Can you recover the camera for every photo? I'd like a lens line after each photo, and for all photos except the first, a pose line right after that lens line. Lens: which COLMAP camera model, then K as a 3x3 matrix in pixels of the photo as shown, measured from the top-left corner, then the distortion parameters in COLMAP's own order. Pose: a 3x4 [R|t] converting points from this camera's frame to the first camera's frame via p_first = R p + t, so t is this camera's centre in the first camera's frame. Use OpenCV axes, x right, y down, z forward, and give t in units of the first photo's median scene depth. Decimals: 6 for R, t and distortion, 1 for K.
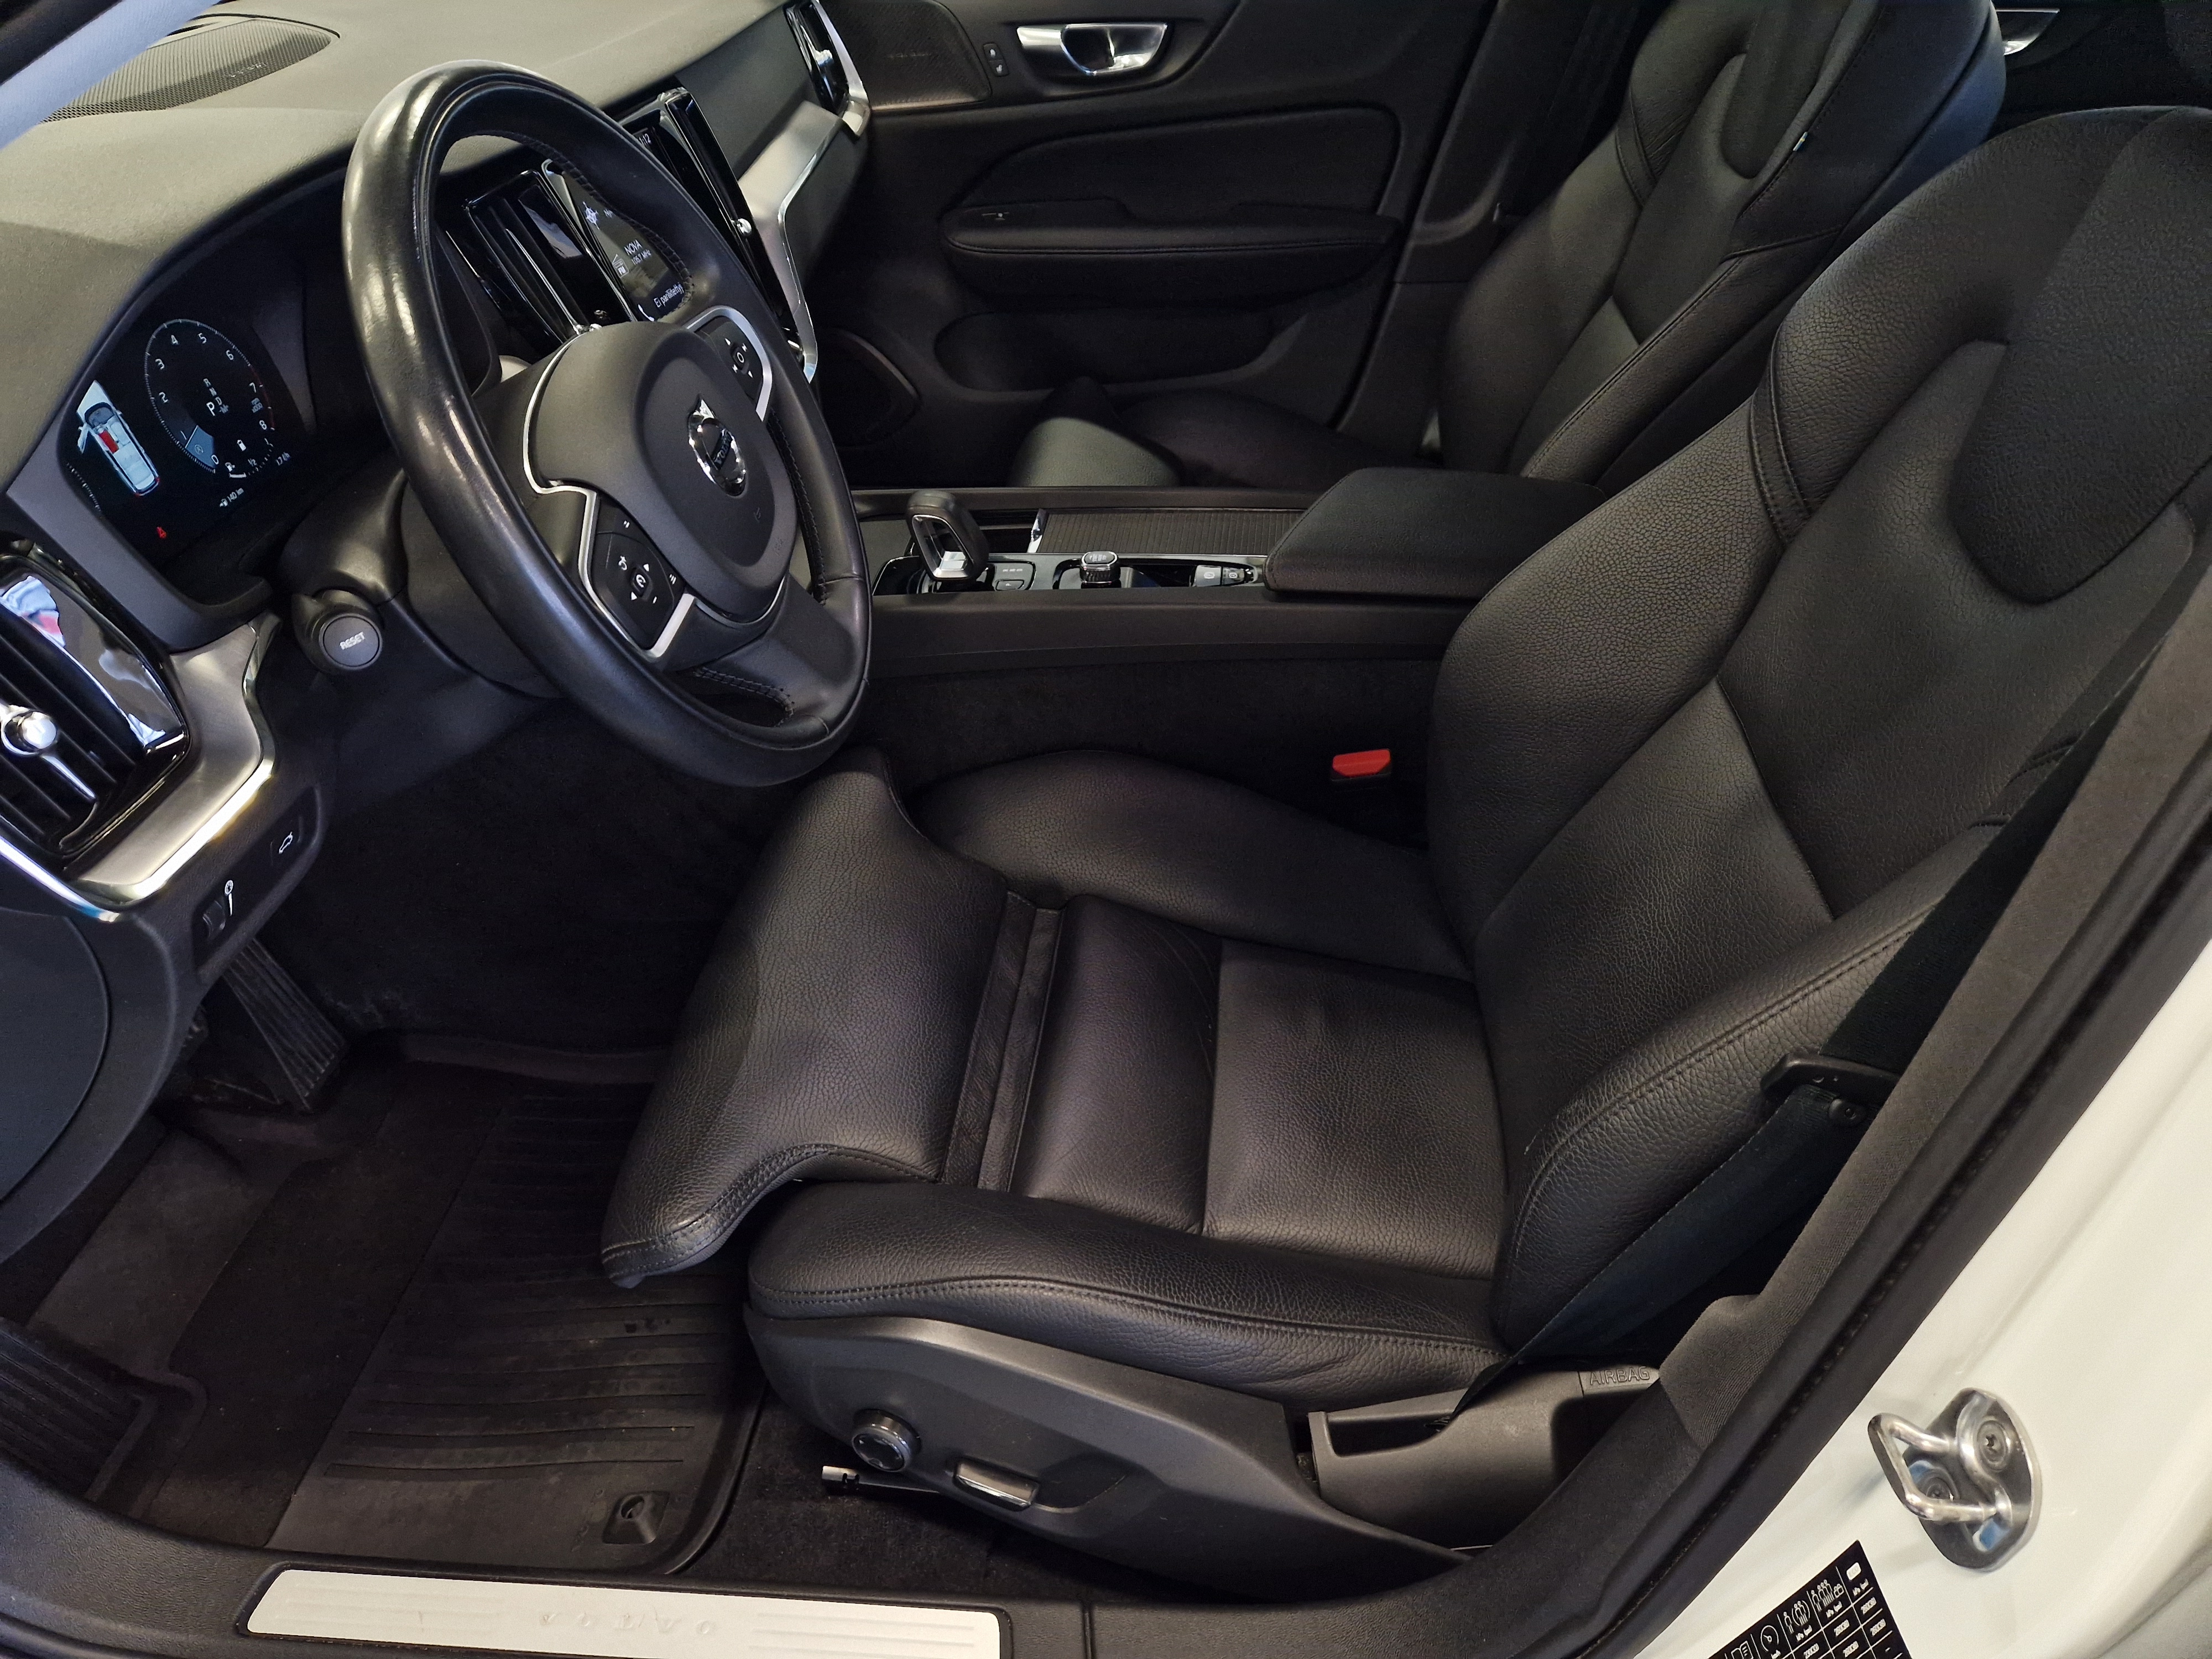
lens RADIAL K [[1508.7, 0, 1104.7], [0, 1508.7, 851.5], [0, 0, 1]] dist [0.049965, -0.031001]
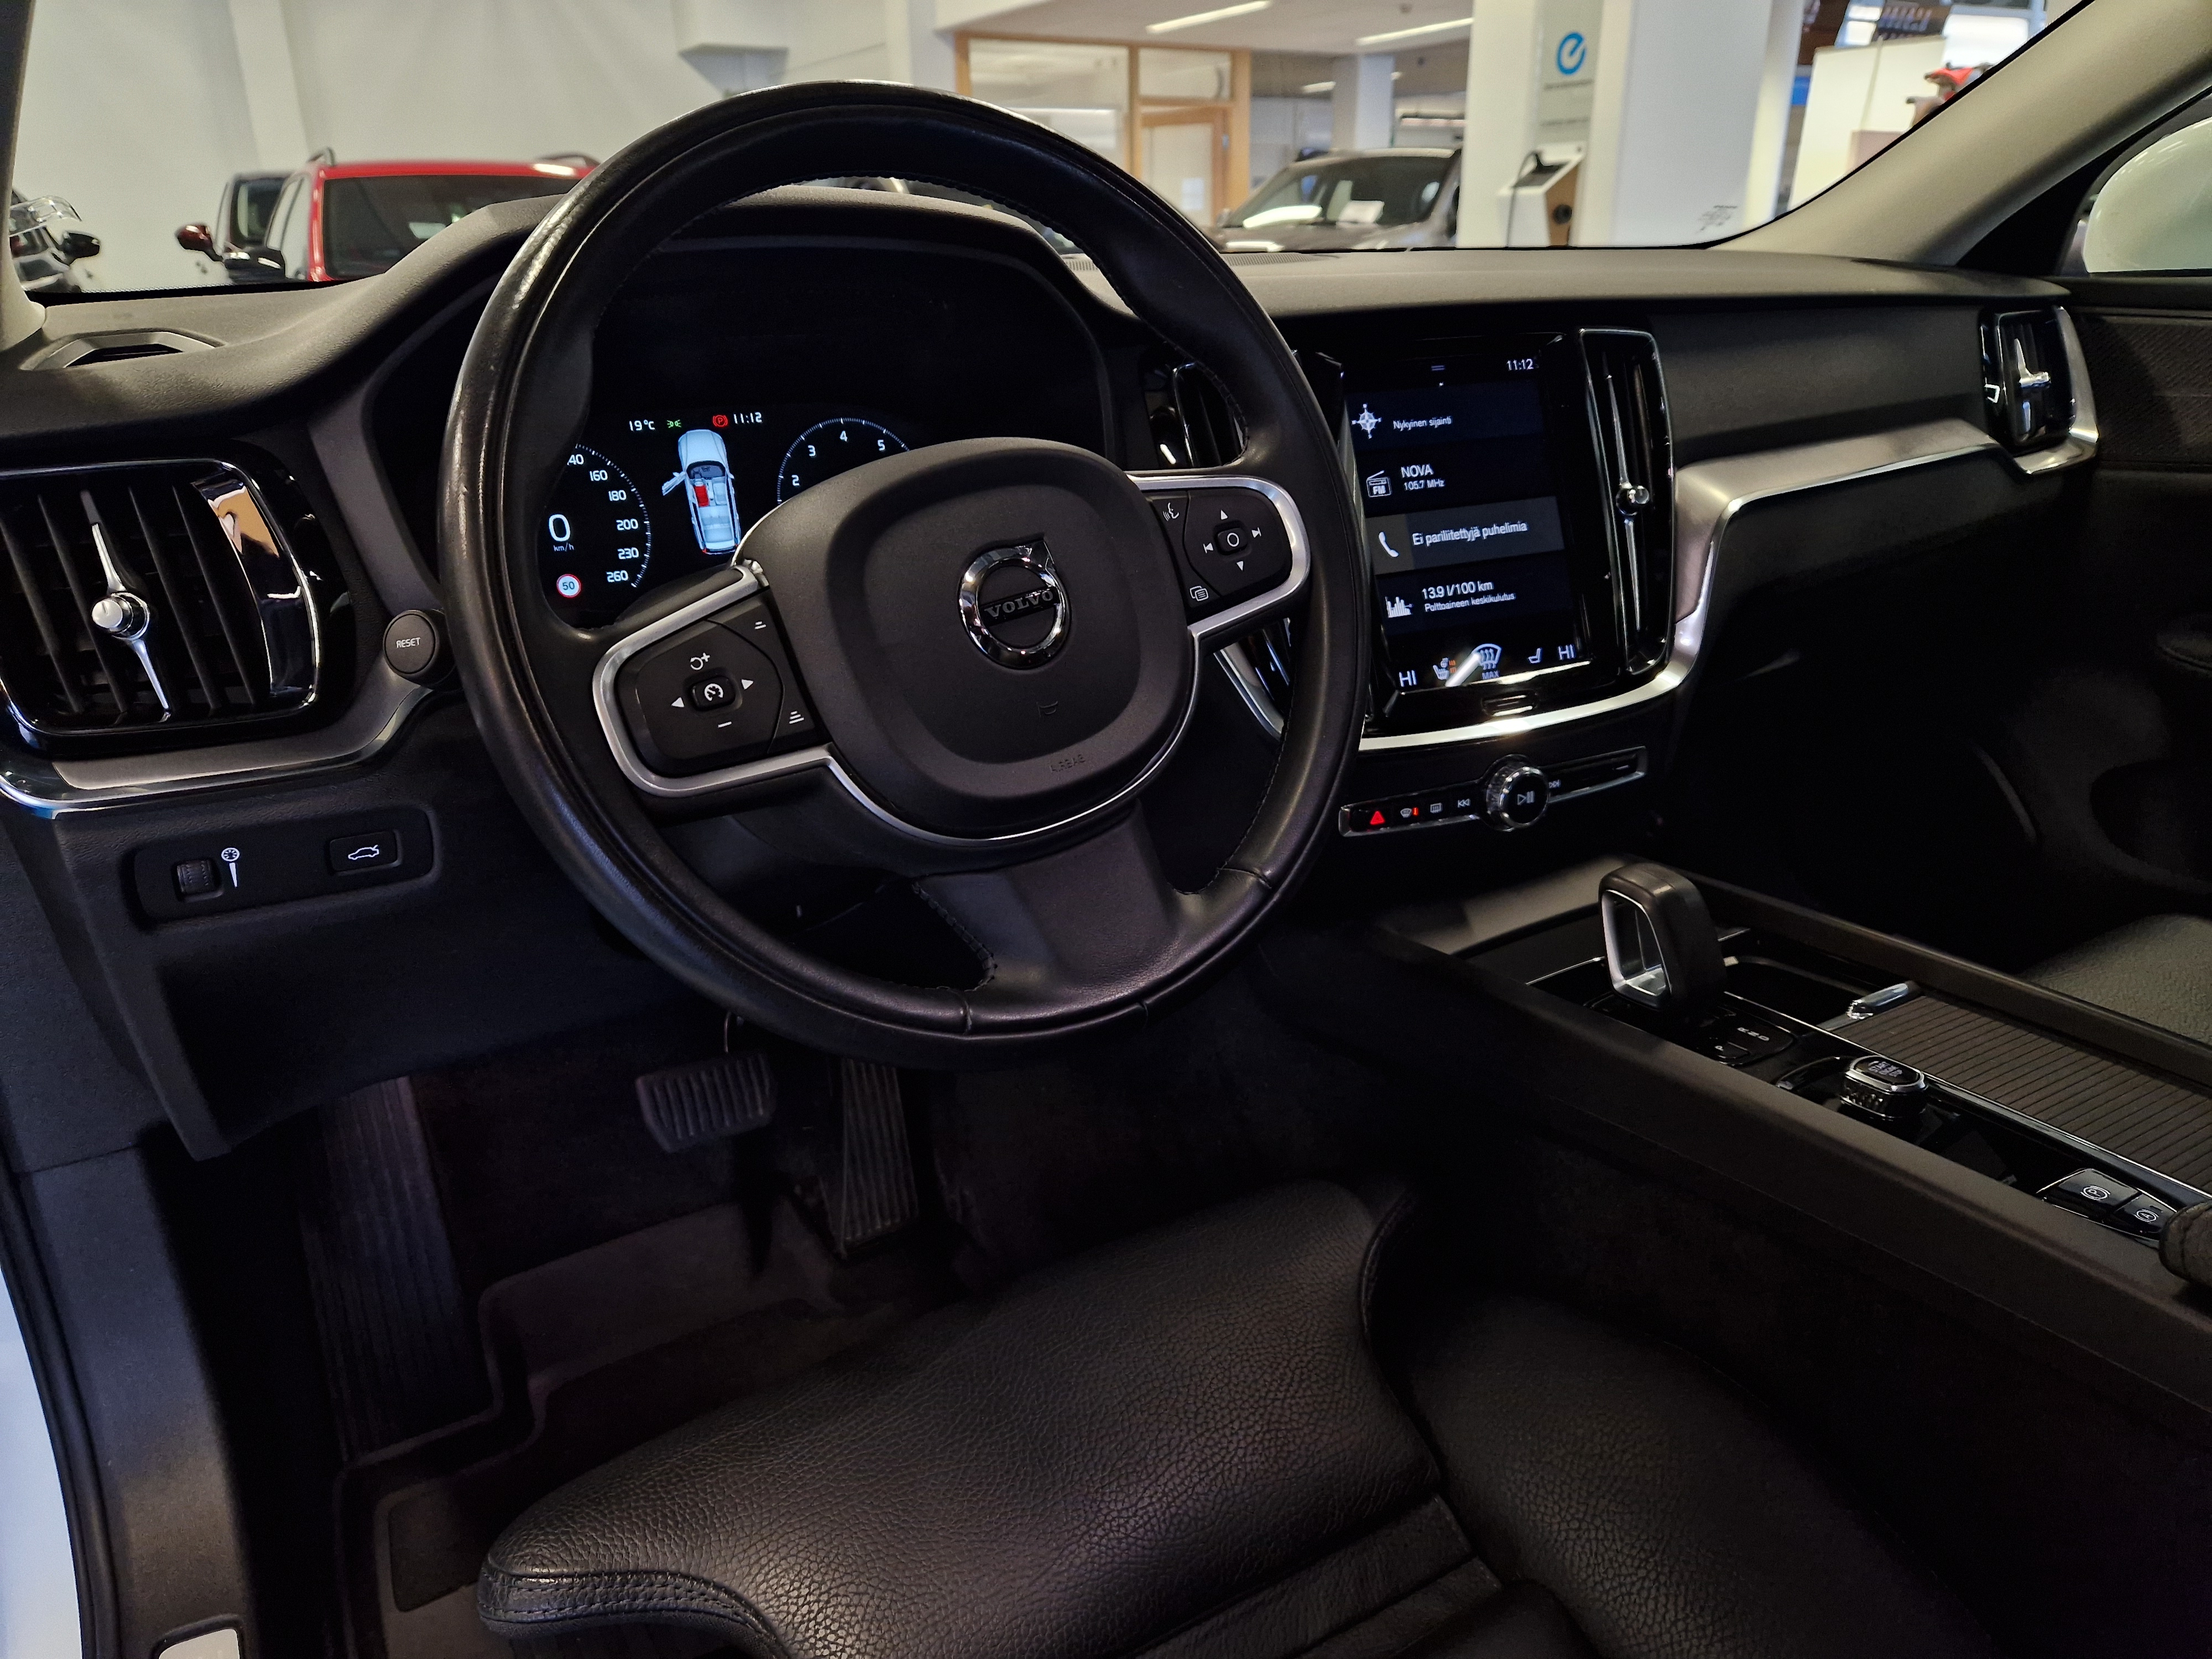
lens RADIAL K [[1508.7, 0, 1068.6], [0, 1508.7, 832.4], [0, 0, 1]] dist [0.049965, -0.031001]
pose [[0.598185, 0.297537, -0.744074, 0.215886], [-0.482281, 0.875203, -0.037749, -0.108302], [0.639984, 0.381434, 0.667030, 0.407478]]
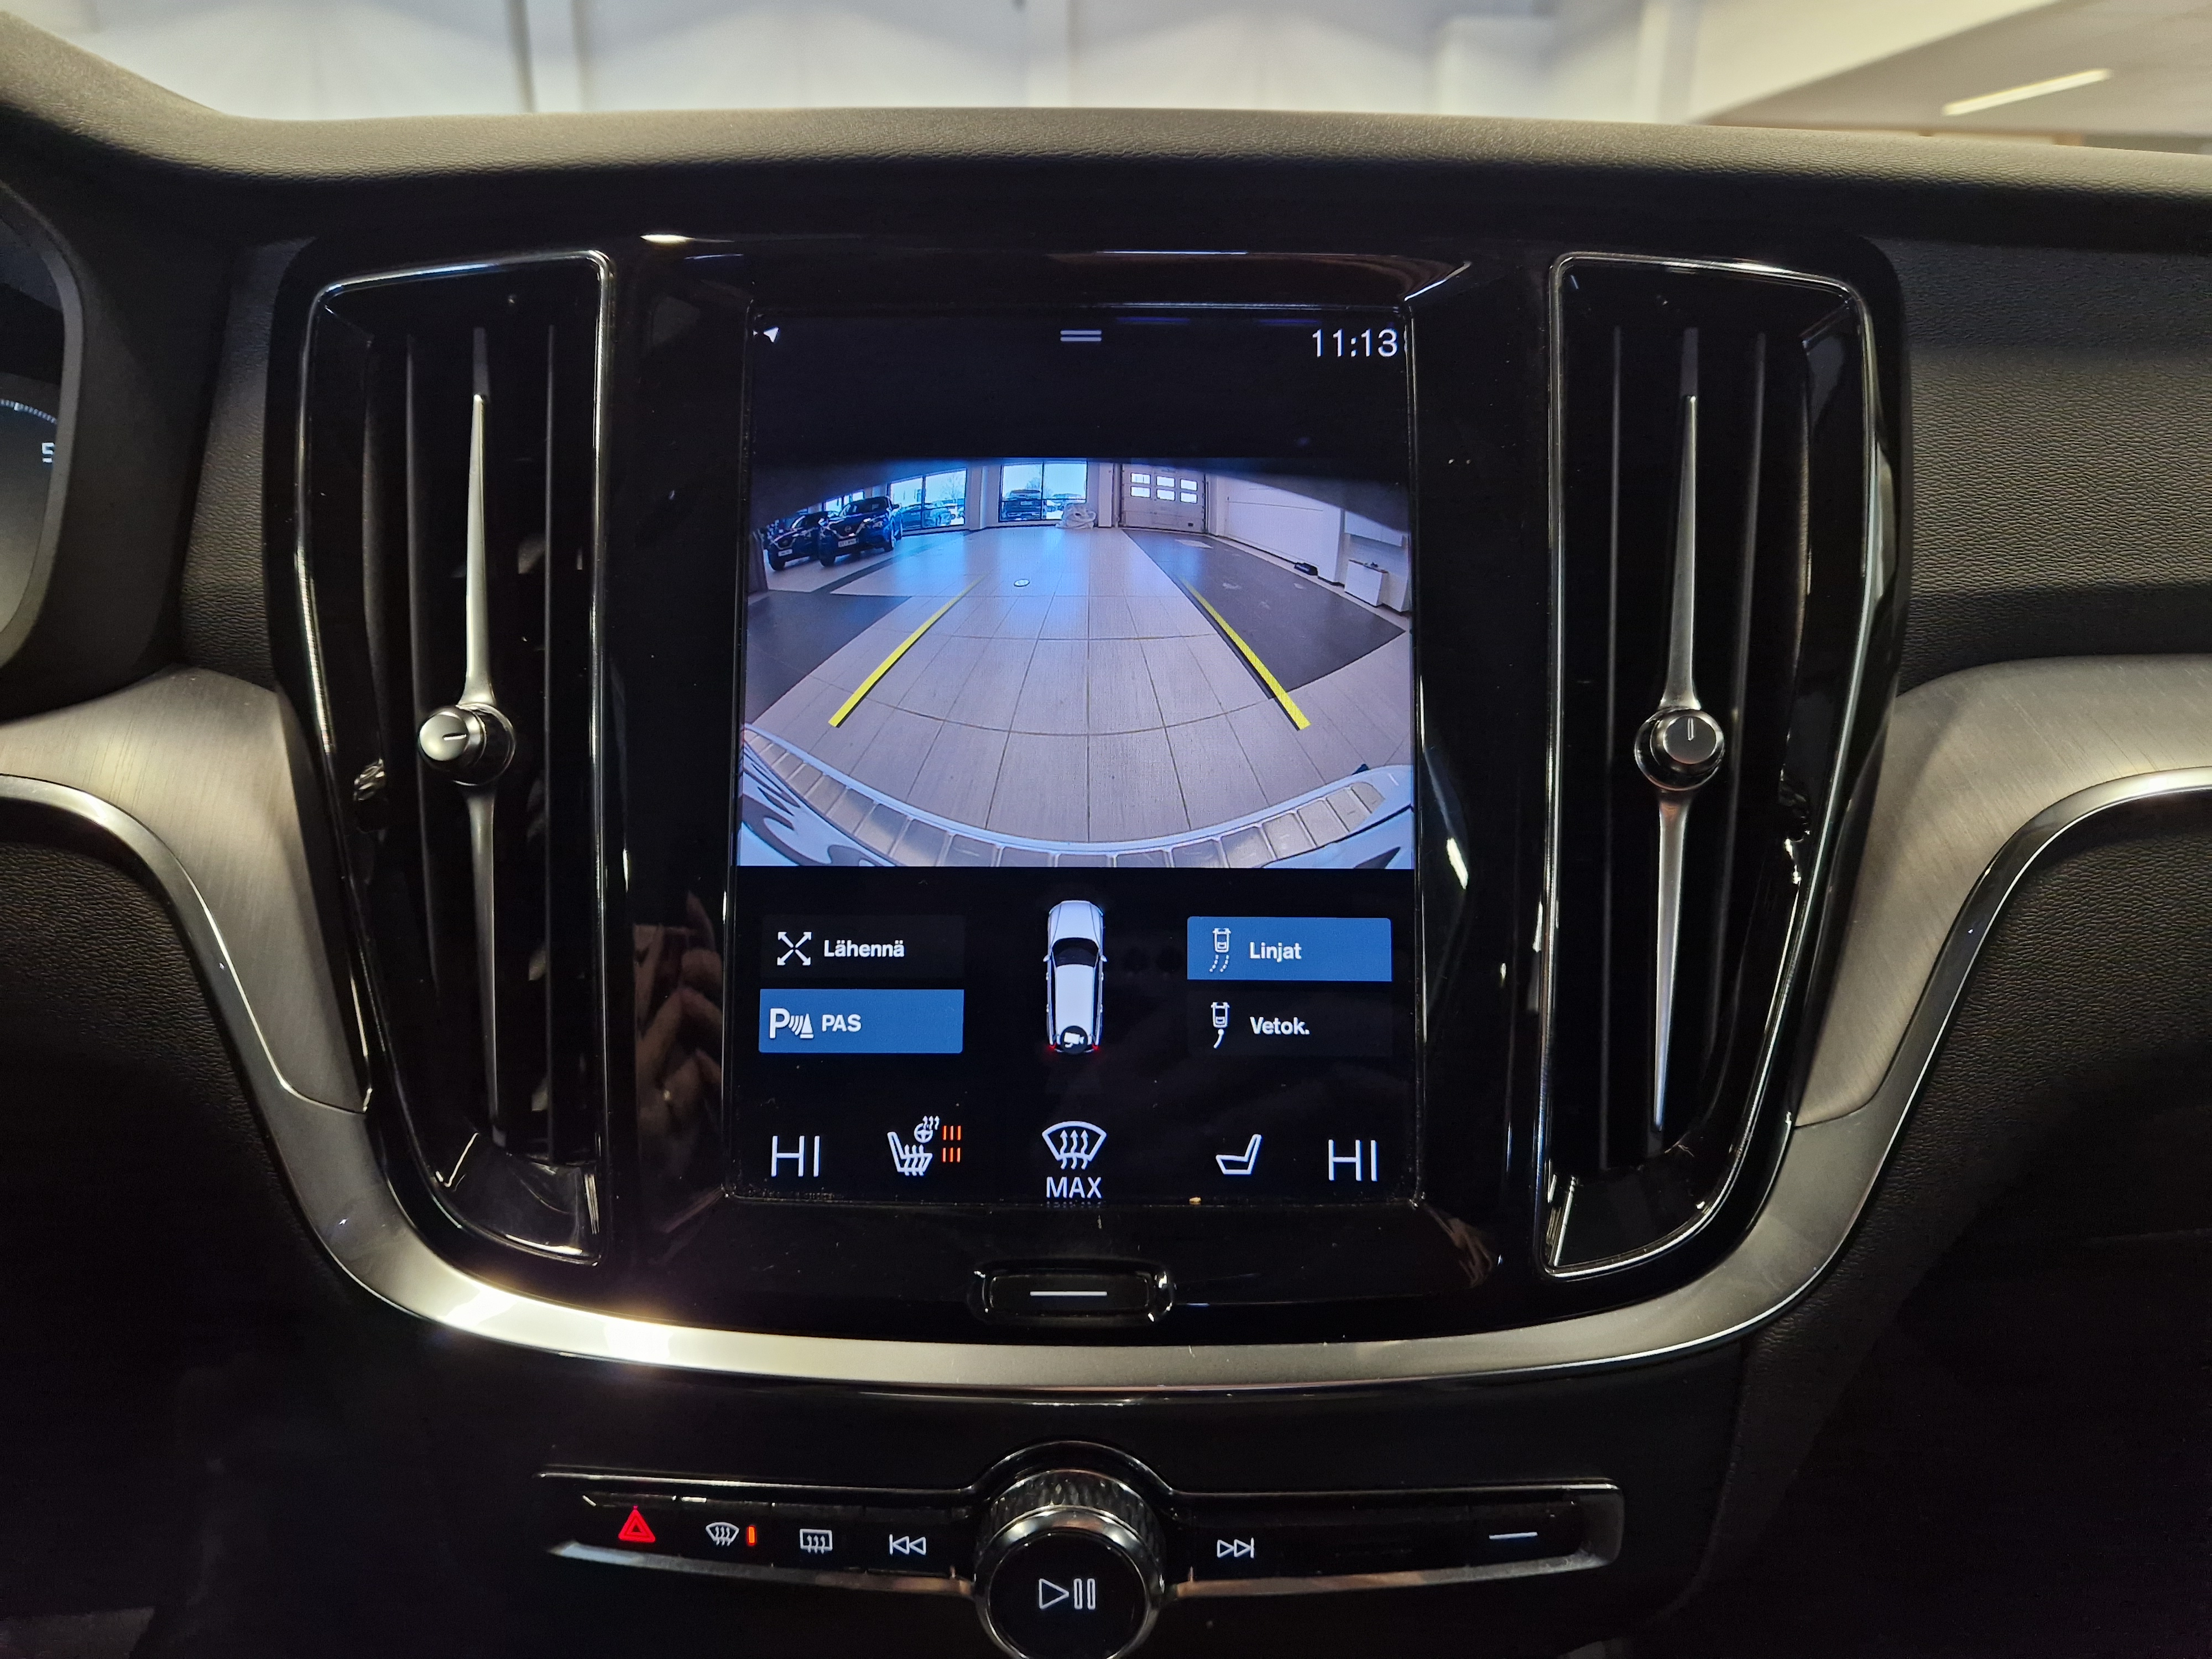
lens RADIAL K [[1508.7, 0, 1126.3], [0, 1508.7, 817.1], [0, 0, 1]] dist [0.049965, -0.031001]
pose [[0.202998, 0.303015, -0.931114, -0.017192], [-0.606279, 0.785607, 0.123484, -0.399097], [0.768907, 0.539448, 0.343188, 0.902567]]
